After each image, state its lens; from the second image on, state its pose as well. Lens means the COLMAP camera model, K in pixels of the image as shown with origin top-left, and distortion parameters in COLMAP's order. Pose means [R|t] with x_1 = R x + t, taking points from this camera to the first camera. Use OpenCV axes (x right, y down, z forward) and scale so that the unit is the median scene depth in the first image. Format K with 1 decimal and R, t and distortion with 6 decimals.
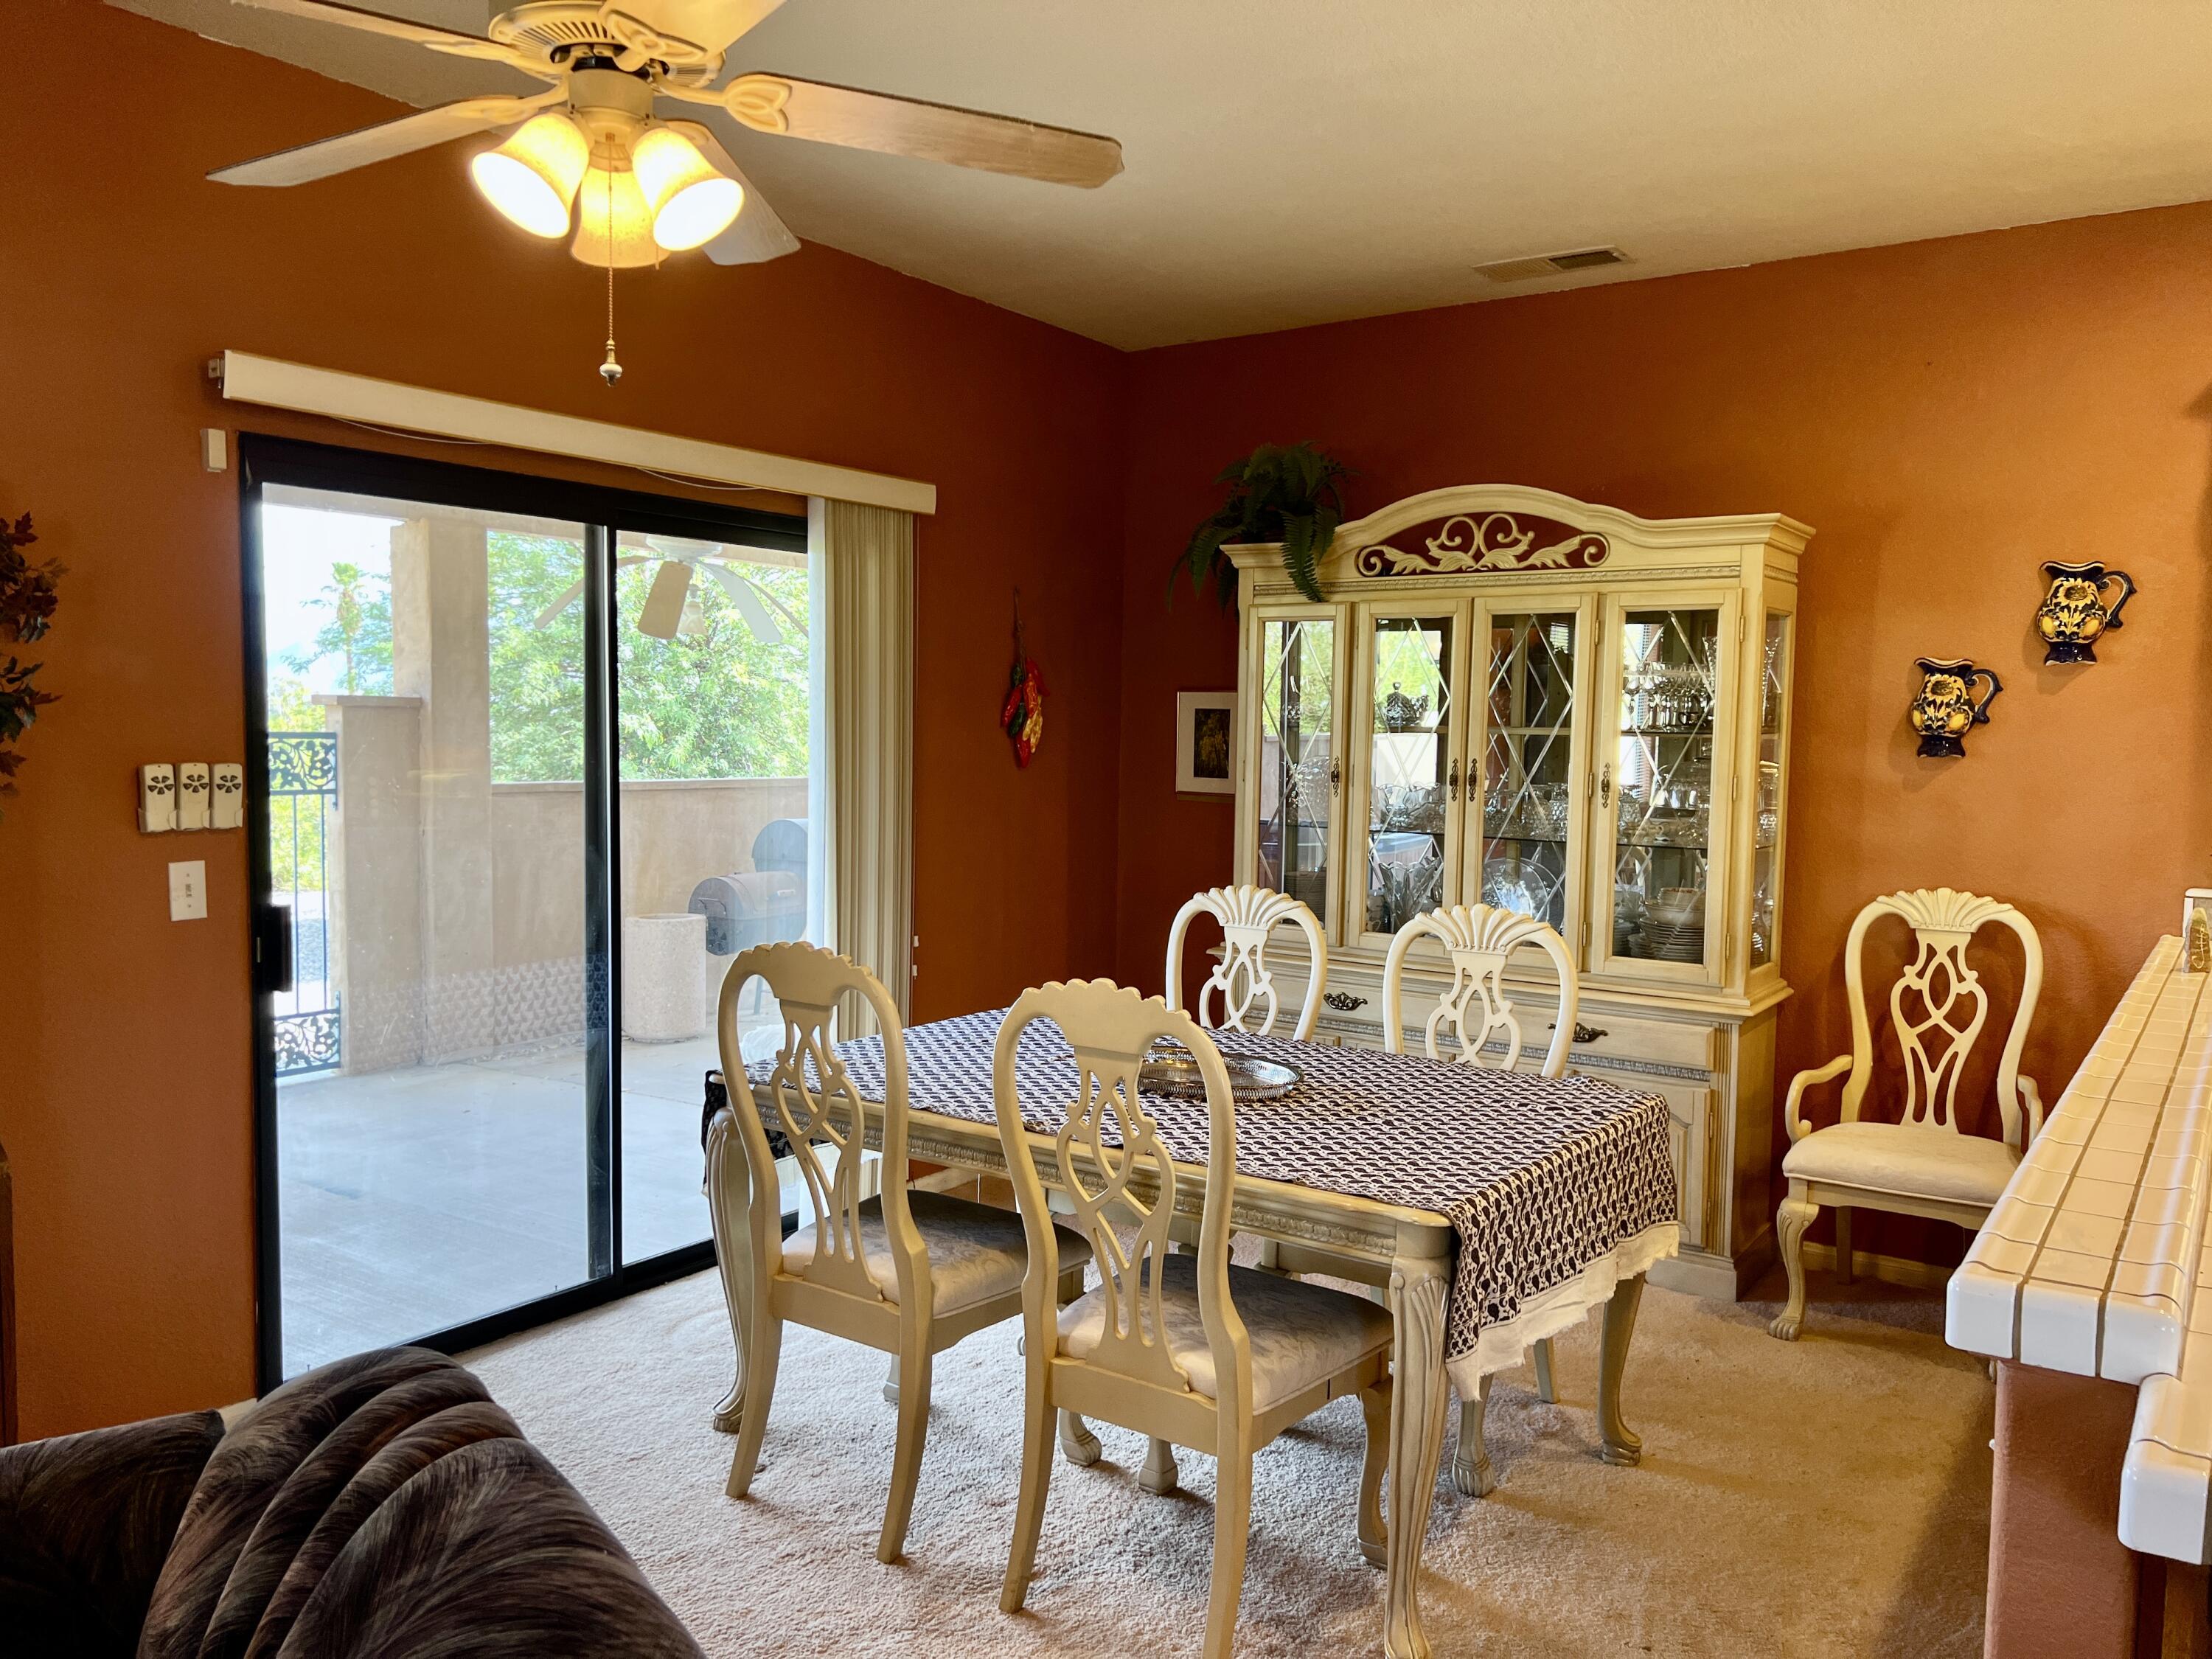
lens RADIAL K [[1661.0, 0, 1111.0], [0, 1661.0, 838.8], [0, 0, 1]] dist [0.065373, -0.082545]
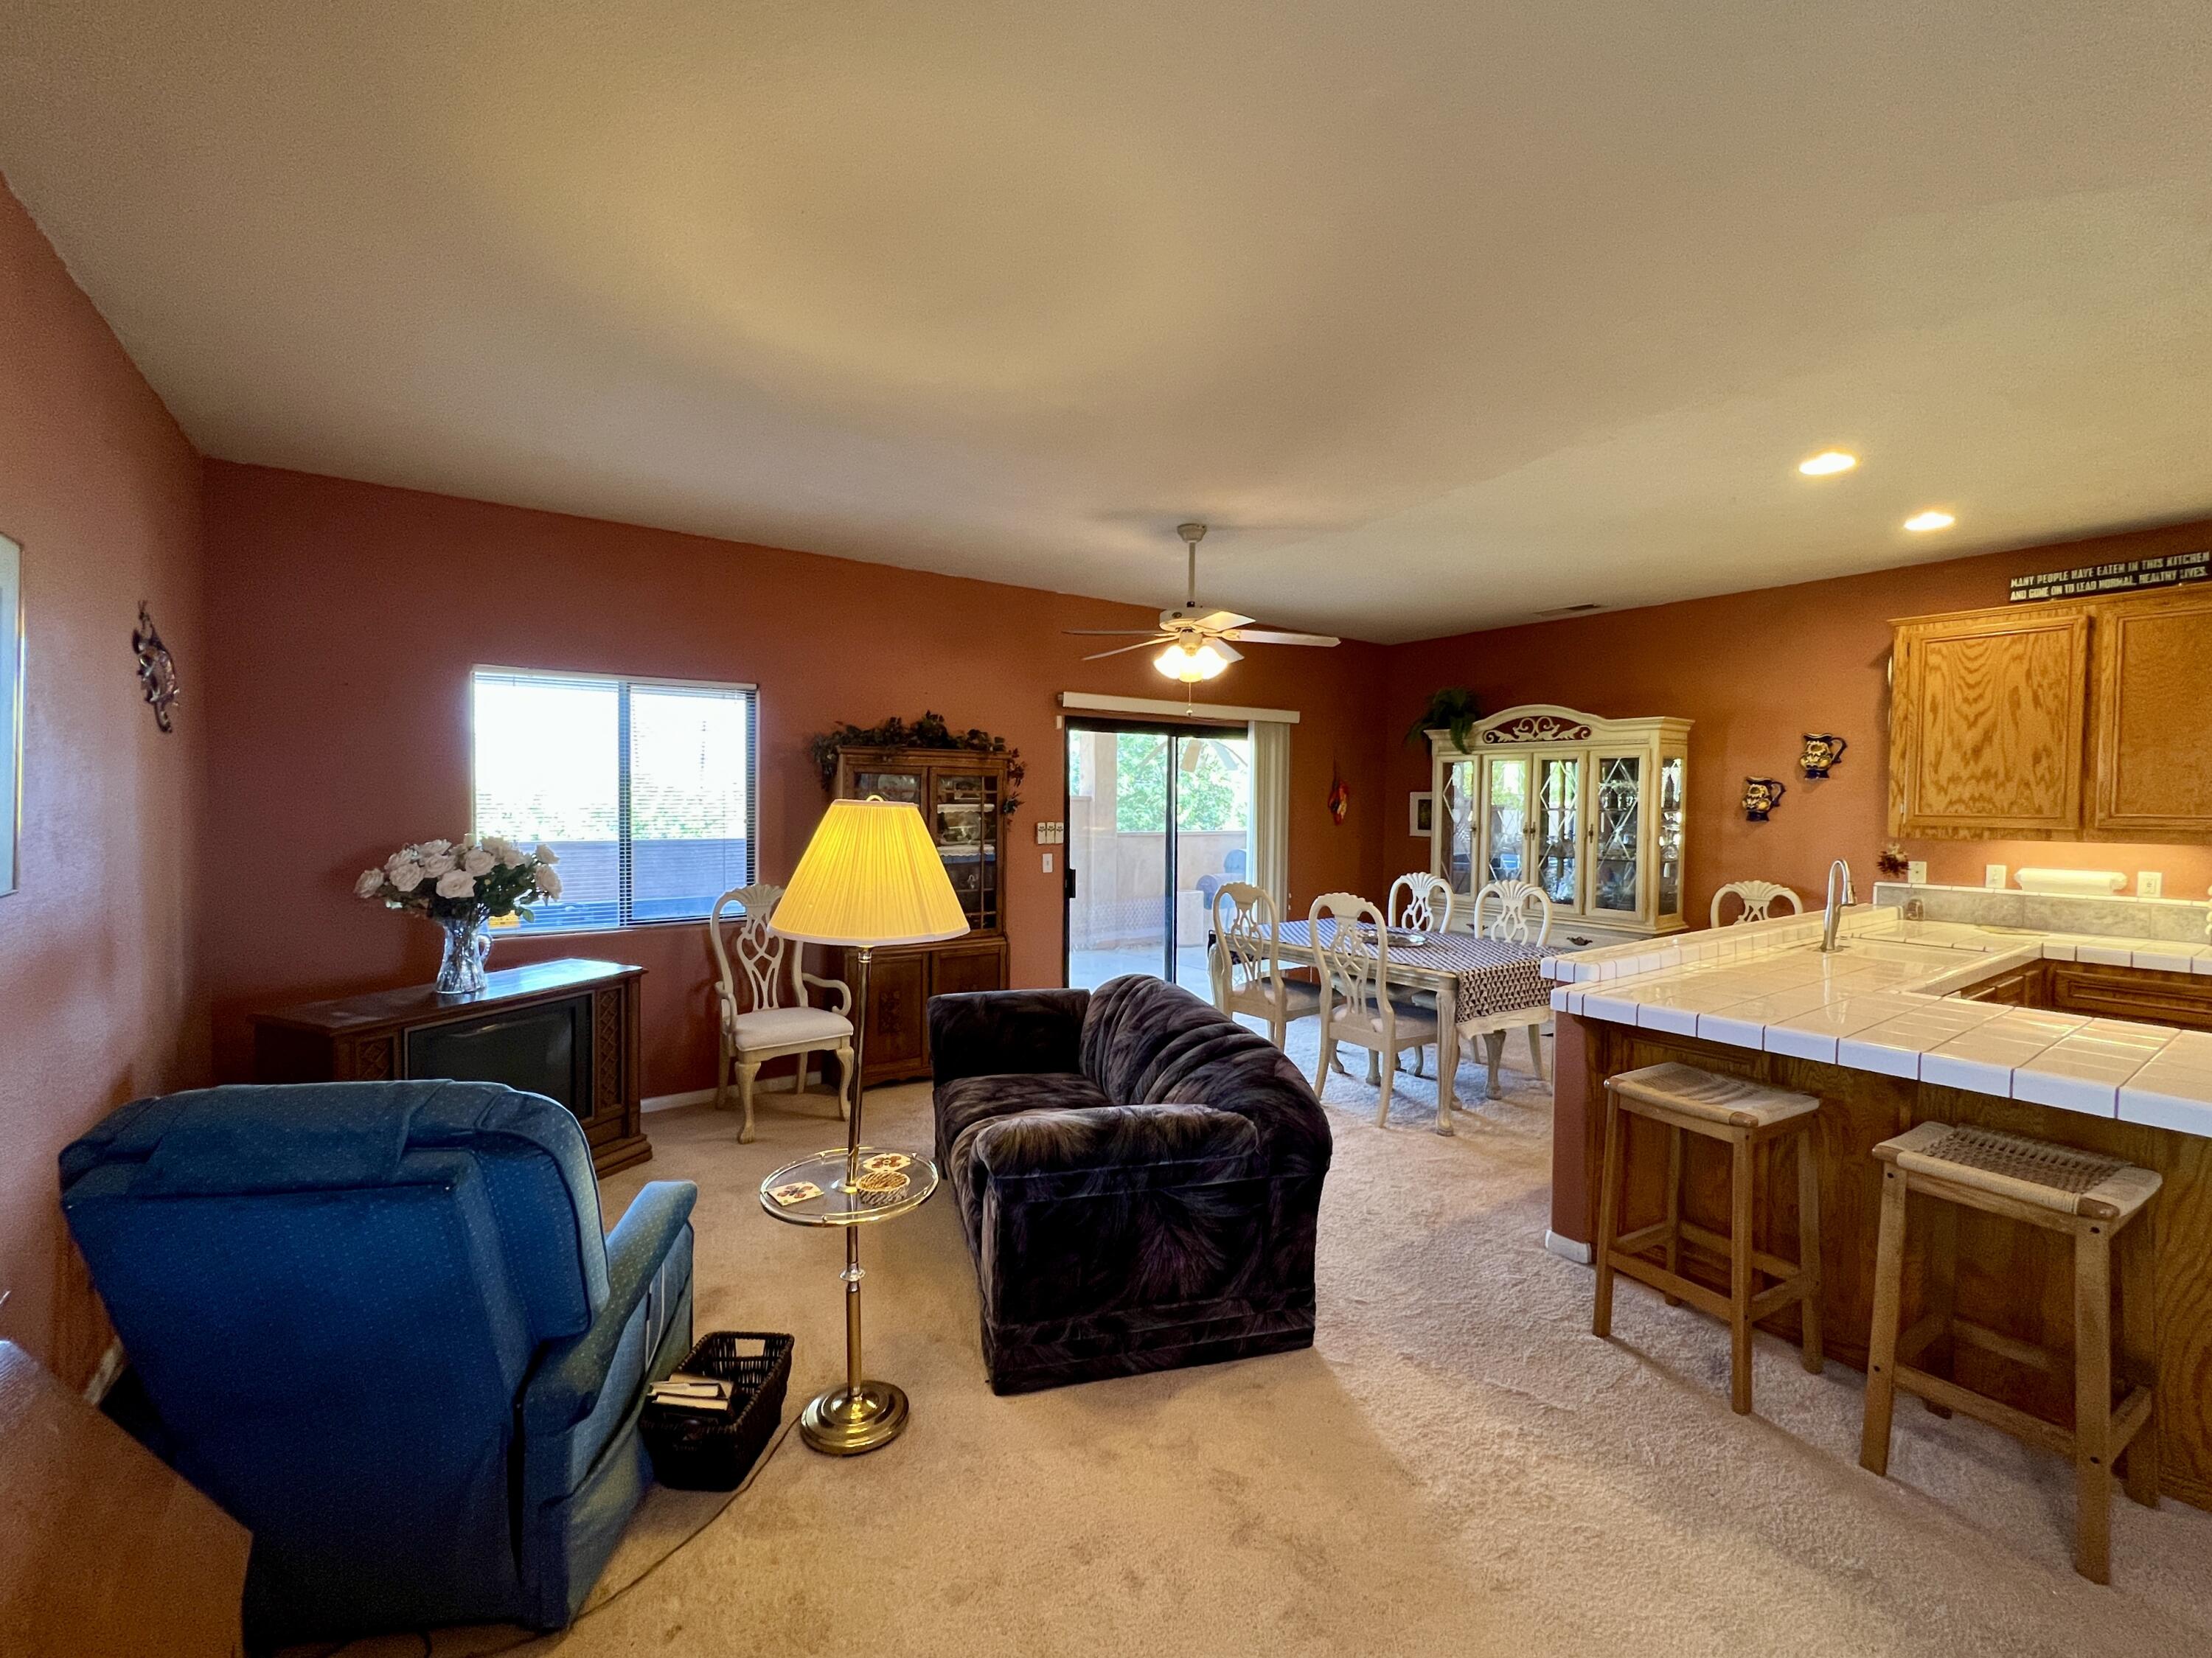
lens RADIAL K [[946.0, 0, 1100.0], [0, 946.0, 824.8], [0, 0, 1]] dist [0.001518, 0.000560]
pose [[0.942181, 0.003014, -0.335090, 0.103021], [-0.018205, 0.998943, -0.042204, 0.025737], [0.334609, 0.045864, 0.941240, -0.496083]]
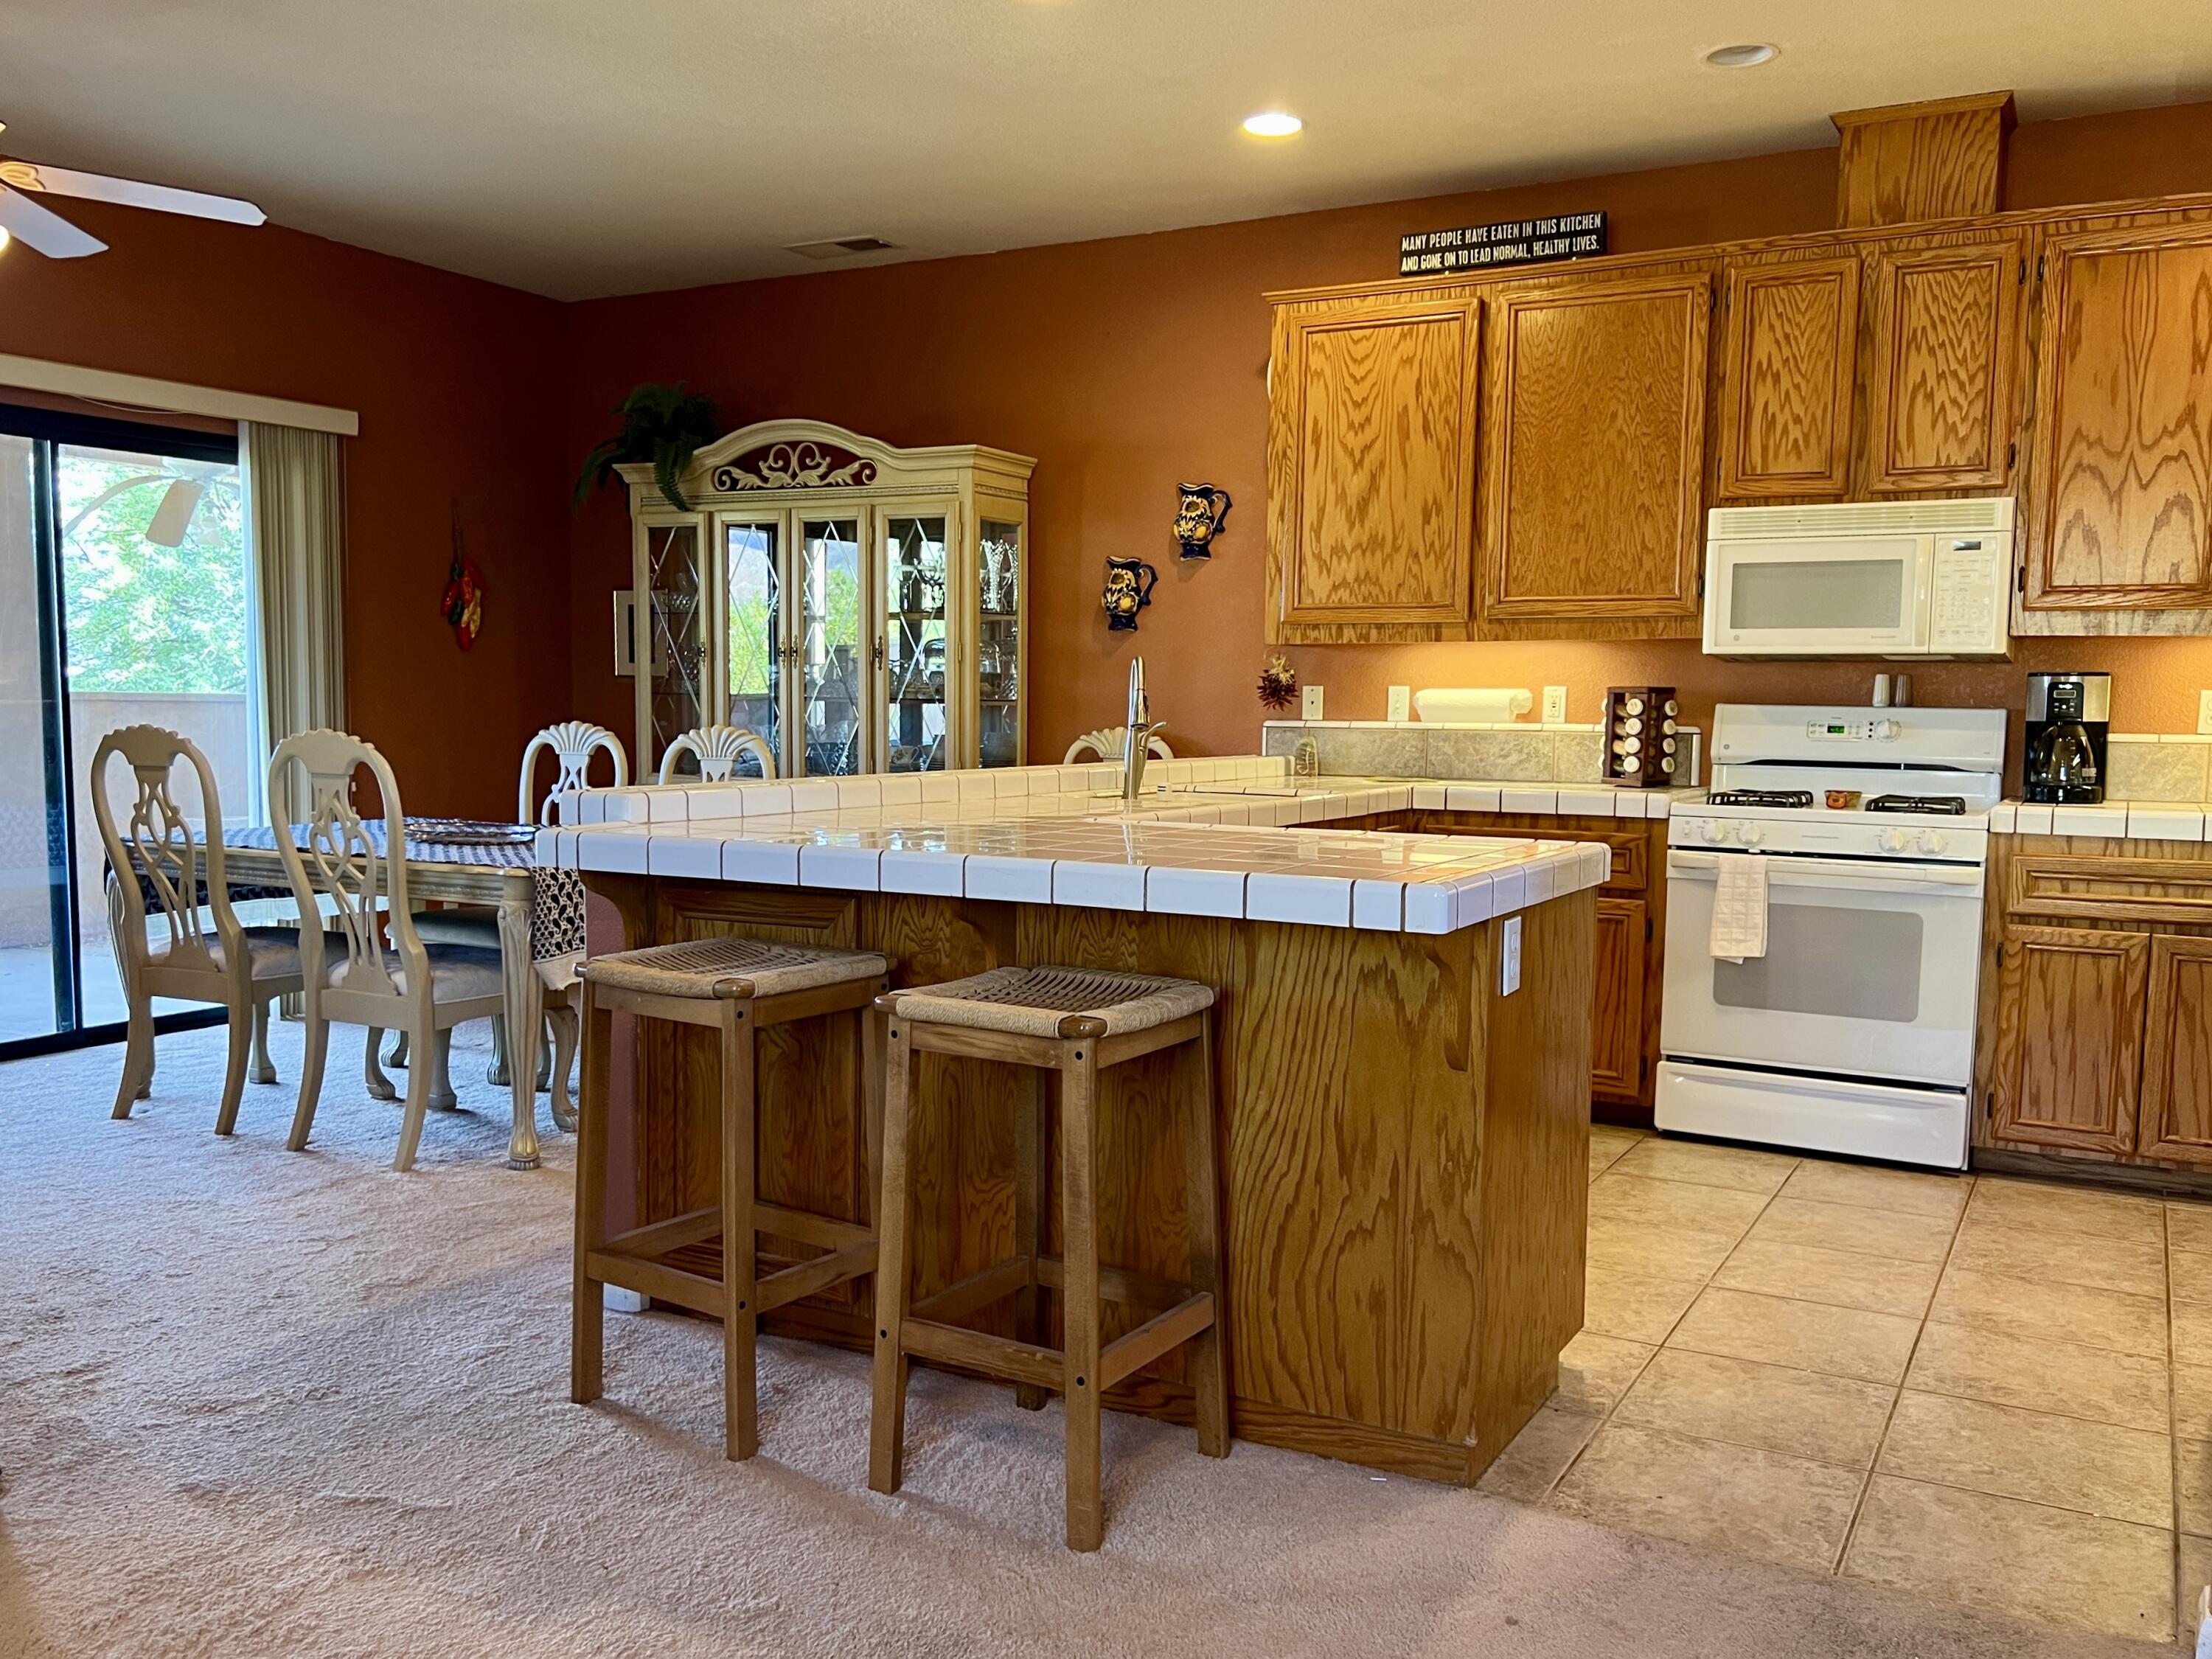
lens RADIAL K [[1863.5, 0, 1102.7], [0, 1863.5, 863.0], [0, 0, 1]] dist [0.099774, -0.193537]
pose [[0.994655, -0.011842, 0.102572, 0.345887], [0.009914, 0.999765, 0.019283, 0.115801], [-0.102777, -0.018163, 0.994539, -0.520778]]
